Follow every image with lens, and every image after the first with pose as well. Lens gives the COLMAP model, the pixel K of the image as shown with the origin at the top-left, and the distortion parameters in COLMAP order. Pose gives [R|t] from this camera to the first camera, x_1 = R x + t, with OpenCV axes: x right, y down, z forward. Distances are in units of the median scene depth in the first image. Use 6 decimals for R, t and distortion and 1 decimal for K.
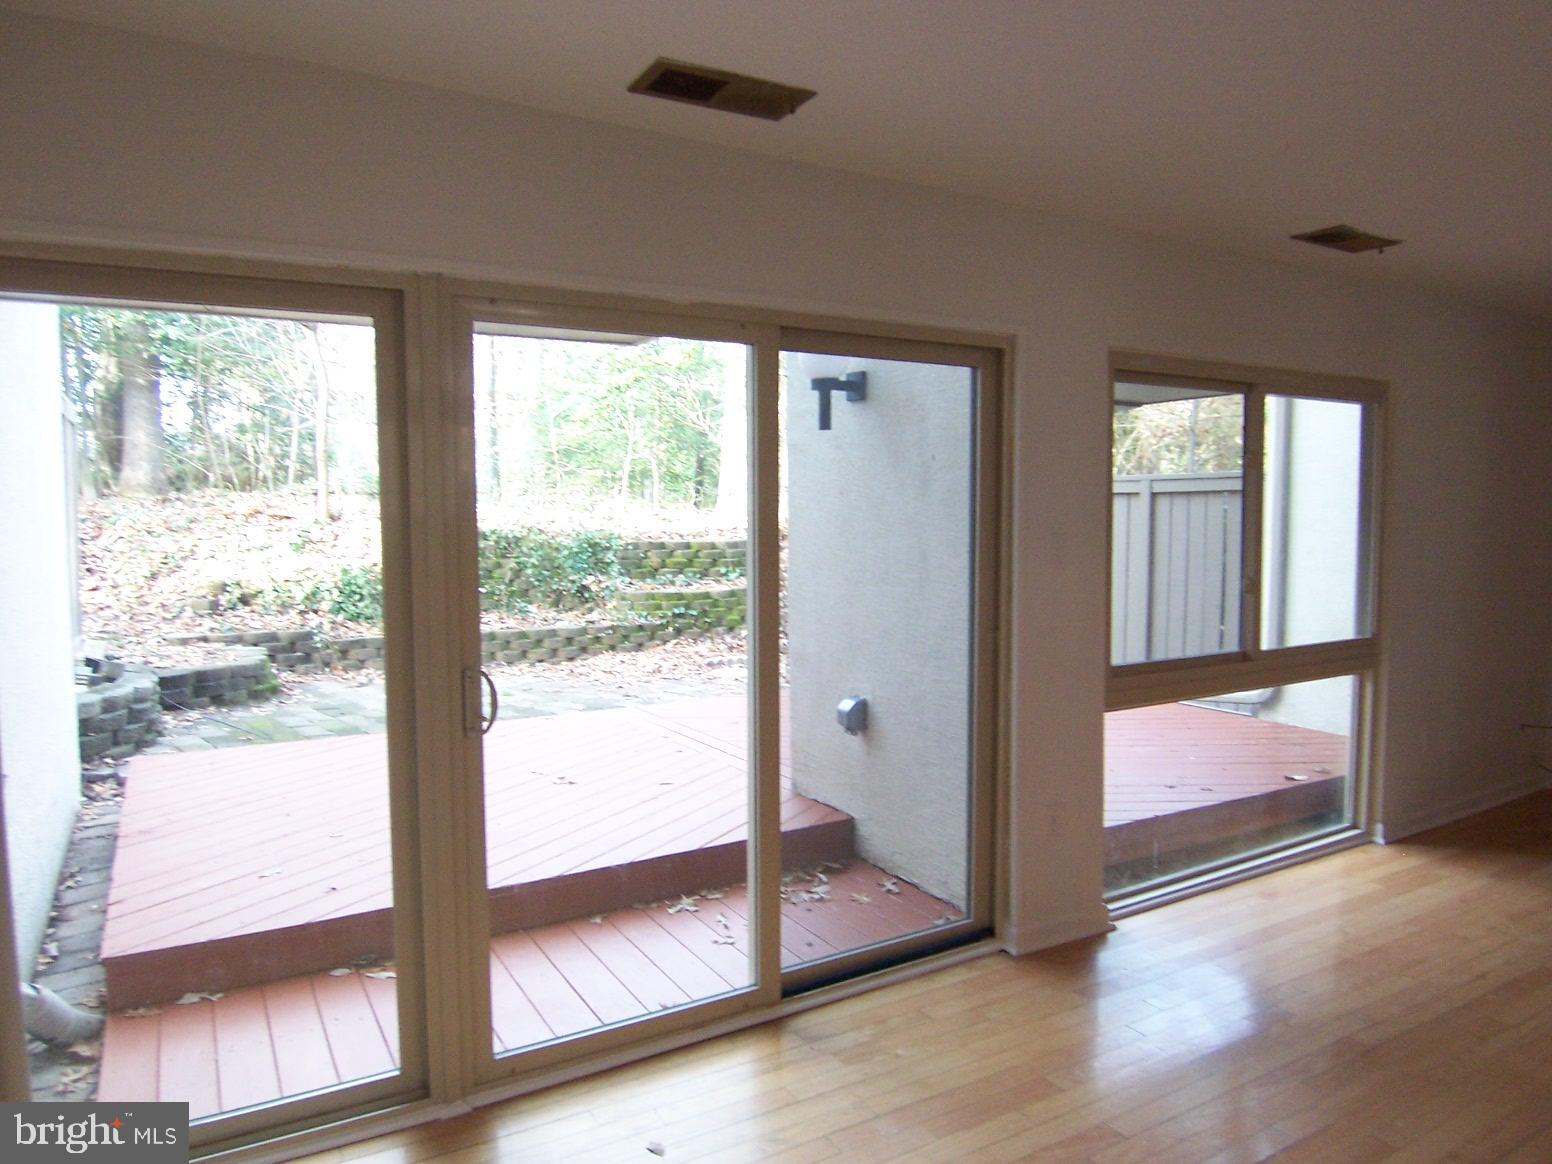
lens RADIAL K [[1039.2, 0, 775.2], [0, 1039.2, 584.3], [0, 0, 1]] dist [-0.026720, -0.006331]
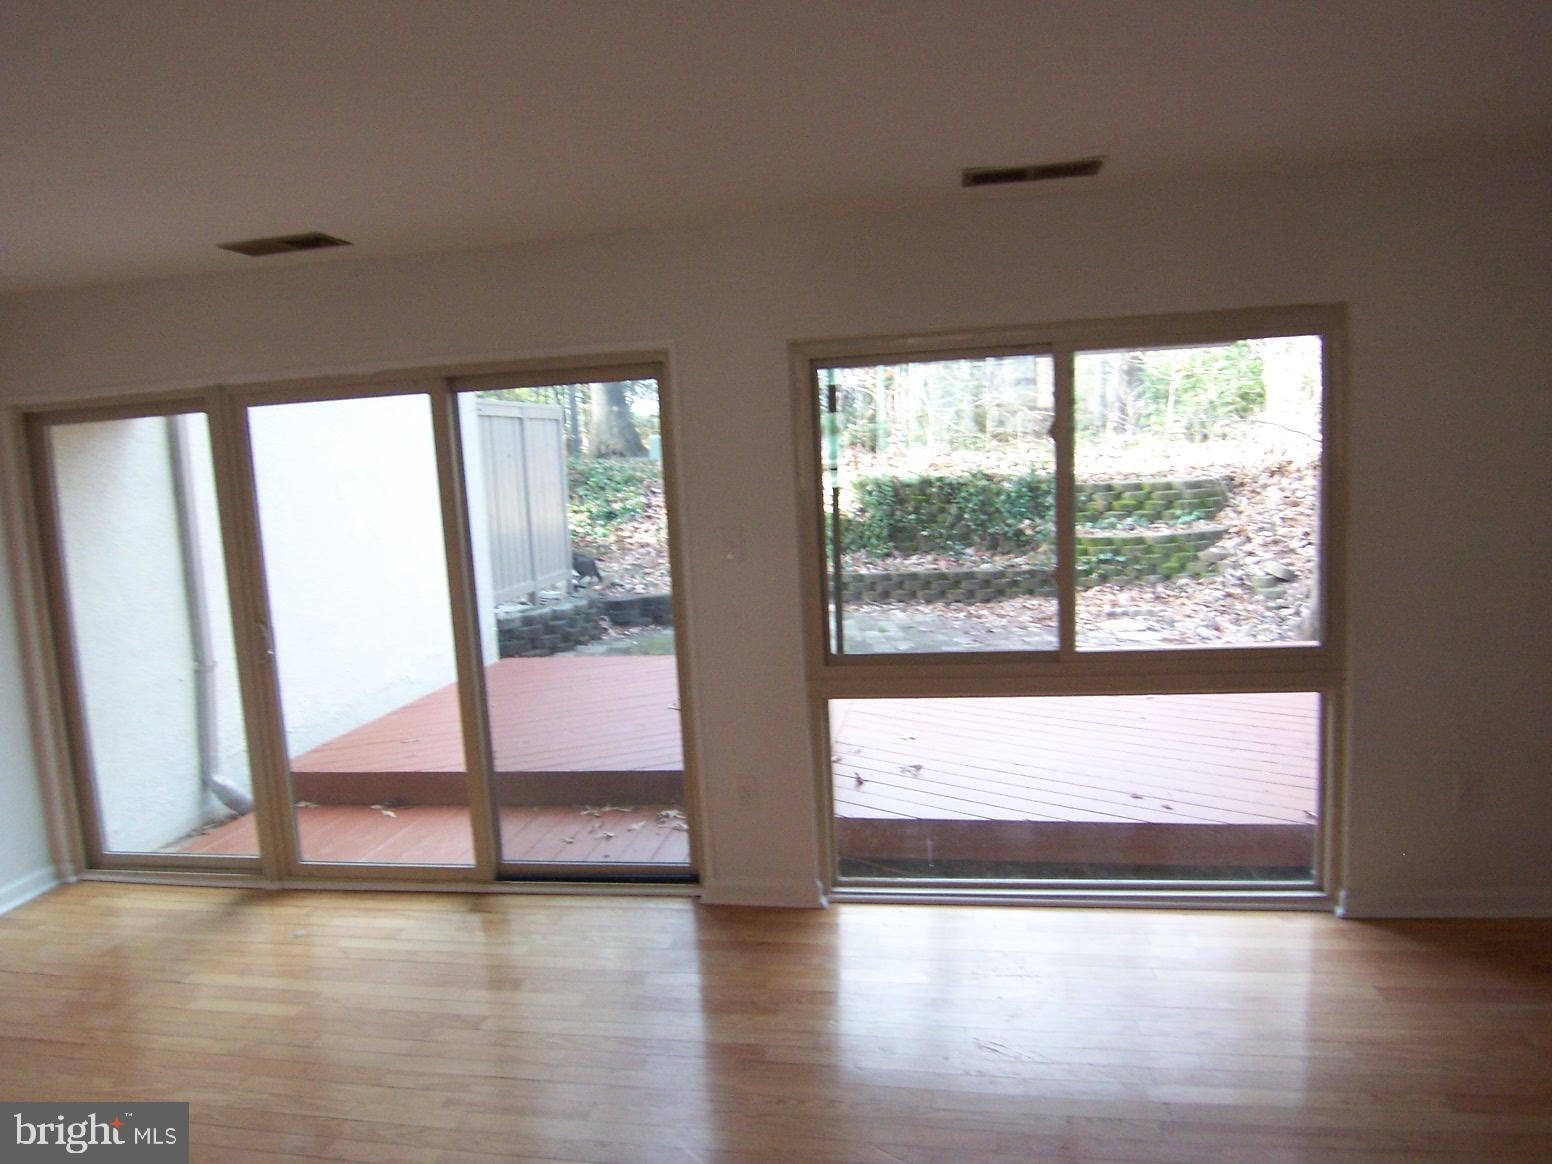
lens RADIAL K [[1039.2, 0, 767.8], [0, 1039.2, 584.1], [0, 0, 1]] dist [-0.026720, -0.006331]
pose [[0.758988, 0.042628, -0.649708, 0.298593], [0.005461, 0.997403, 0.071821, -0.020059], [0.651082, -0.058059, 0.756783, 0.063563]]
